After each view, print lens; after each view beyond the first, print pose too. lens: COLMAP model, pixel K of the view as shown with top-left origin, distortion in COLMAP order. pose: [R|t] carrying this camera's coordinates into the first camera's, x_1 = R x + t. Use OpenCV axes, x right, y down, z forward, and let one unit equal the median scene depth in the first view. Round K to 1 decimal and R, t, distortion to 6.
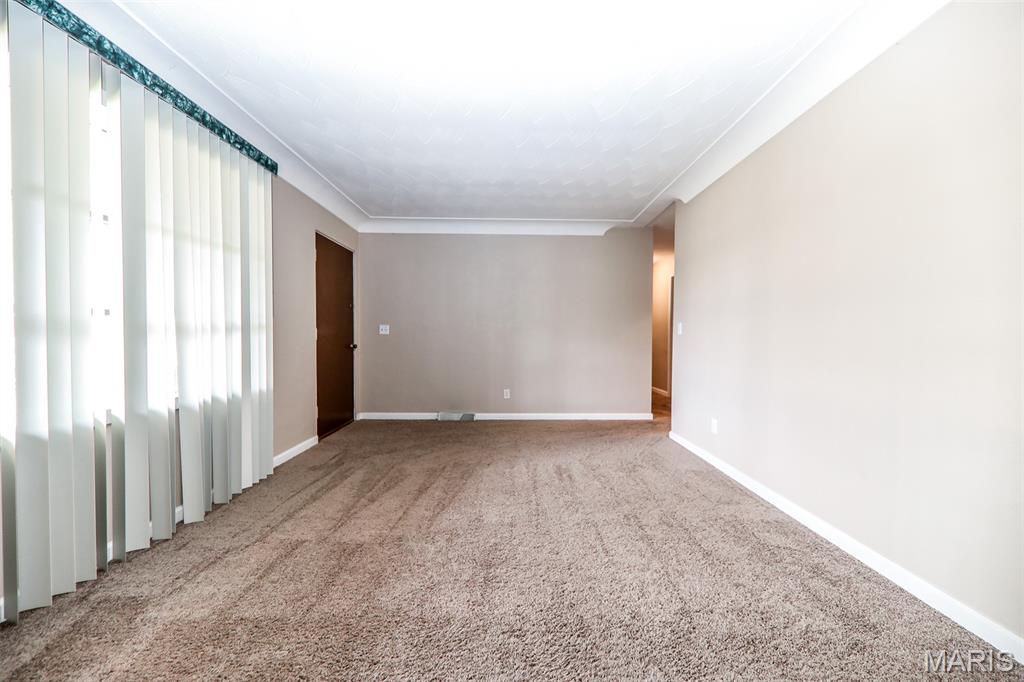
lens RADIAL K [[373.5, 0, 511.4], [0, 373.5, 343.6], [0, 0, 1]] dist [0.000500, -0.003332]
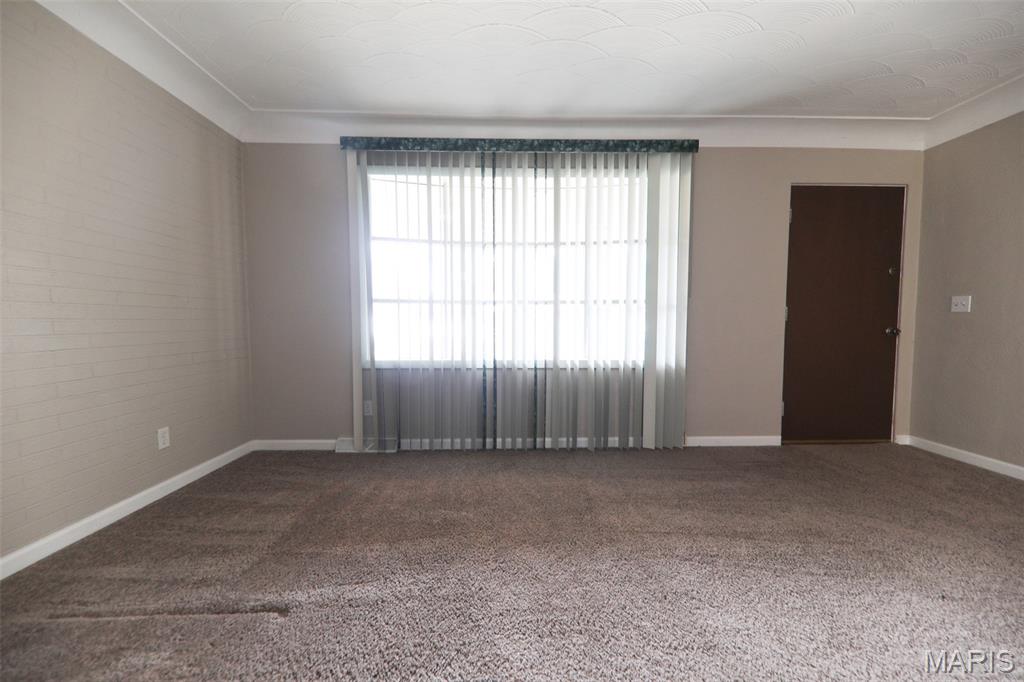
lens RADIAL K [[377.9, 0, 513.9], [0, 377.9, 343.0], [0, 0, 1]] dist [0.007598, -0.005262]
pose [[0.015384, 0.052454, -0.998505, 0.414503], [-0.019206, 0.998454, 0.052155, 0.009846], [0.999697, 0.018374, 0.016368, 0.541542]]
